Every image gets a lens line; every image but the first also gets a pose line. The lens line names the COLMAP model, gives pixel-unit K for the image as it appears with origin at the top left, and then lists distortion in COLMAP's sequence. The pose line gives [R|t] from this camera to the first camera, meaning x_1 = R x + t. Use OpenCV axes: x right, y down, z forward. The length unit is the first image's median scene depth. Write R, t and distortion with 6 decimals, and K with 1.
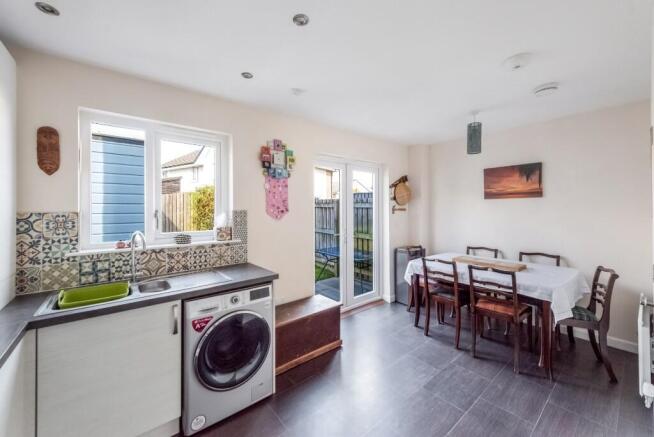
lens RADIAL K [[264.0, 0, 322.1], [0, 264.0, 205.1], [0, 0, 1]] dist [0.000747, 0.000042]
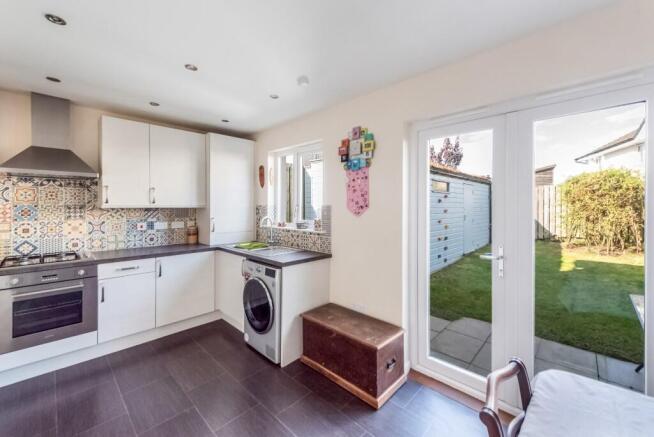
lens RADIAL K [[264.0, 0, 322.1], [0, 264.0, 205.1], [0, 0, 1]] dist [0.000747, 0.000042]
pose [[0.092387, 0.004949, -0.995711, 0.752206], [0.009907, 0.999934, 0.005890, 0.011938], [0.995674, -0.010409, 0.092332, 0.843043]]
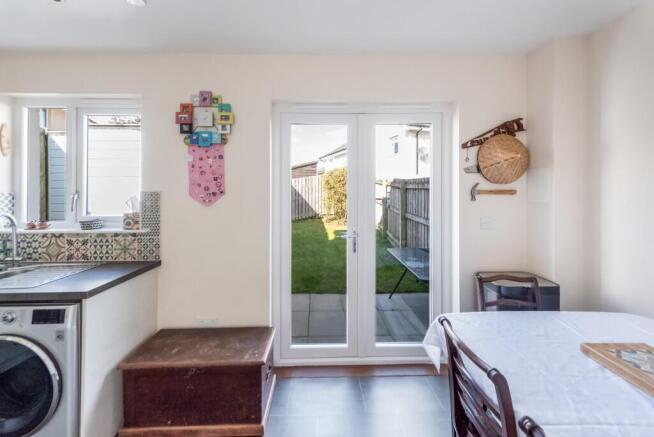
lens RADIAL K [[264.6, 0, 324.7], [0, 264.6, 190.5], [0, 0, 1]] dist [0.000787, -0.000014]
pose [[0.787820, 0.000446, -0.615906, 0.539375], [0.006242, 0.999943, 0.008708, 0.012155], [0.615874, -0.010705, 0.787772, 0.675402]]
